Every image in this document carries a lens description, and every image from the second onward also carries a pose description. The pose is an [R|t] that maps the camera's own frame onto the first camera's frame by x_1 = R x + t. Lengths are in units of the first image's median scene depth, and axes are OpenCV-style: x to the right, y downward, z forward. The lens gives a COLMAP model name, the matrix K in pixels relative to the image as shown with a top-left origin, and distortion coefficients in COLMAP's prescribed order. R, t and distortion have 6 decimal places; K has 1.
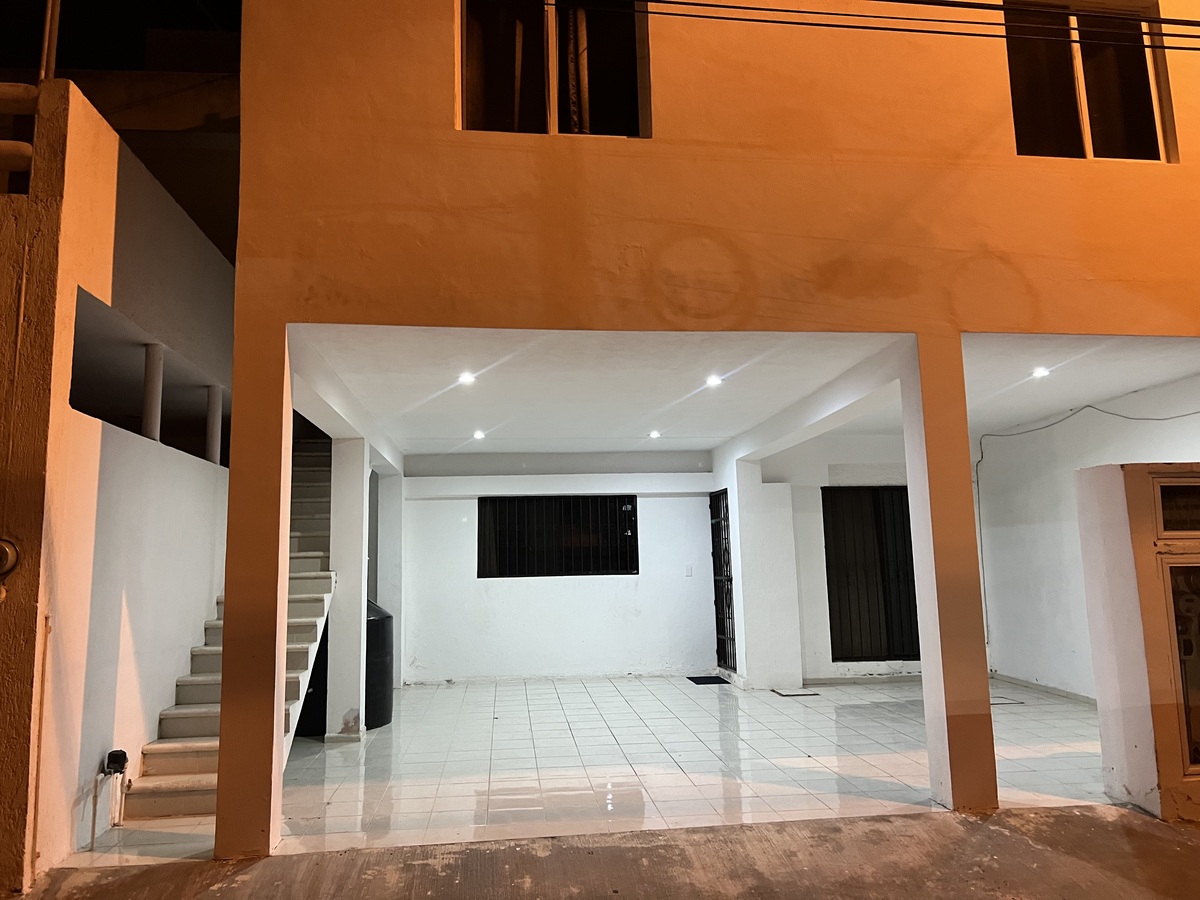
lens RADIAL K [[892.6, 0, 606.5], [0, 892.6, 443.3], [0, 0, 1]] dist [0.058275, -0.054406]
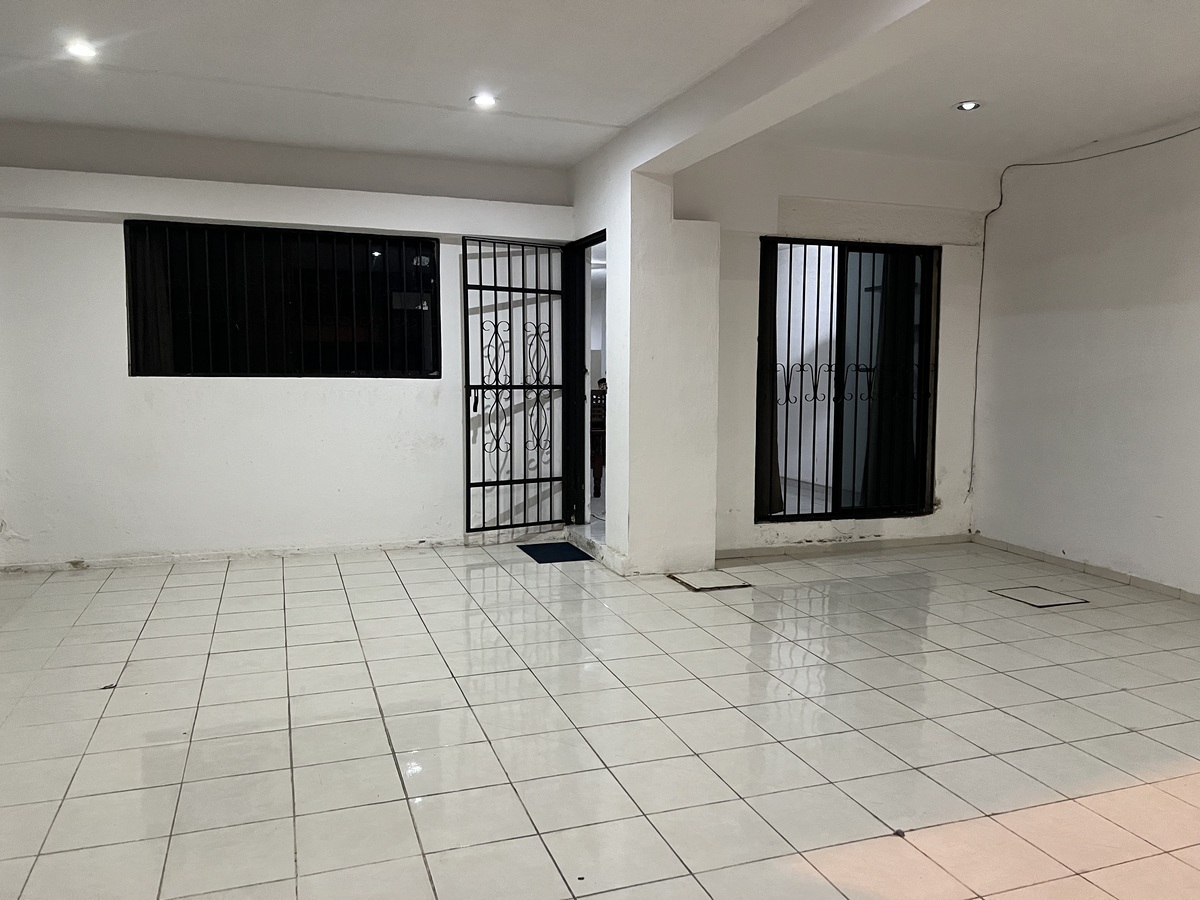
lens RADIAL K [[892.6, 0, 606.5], [0, 892.6, 443.3], [0, 0, 1]] dist [0.058275, -0.054406]
pose [[0.970838, 0.008709, 0.239579, 0.002013], [-0.059128, 0.977167, 0.204081, 0.066239], [-0.232331, -0.212295, 0.949185, 0.433378]]
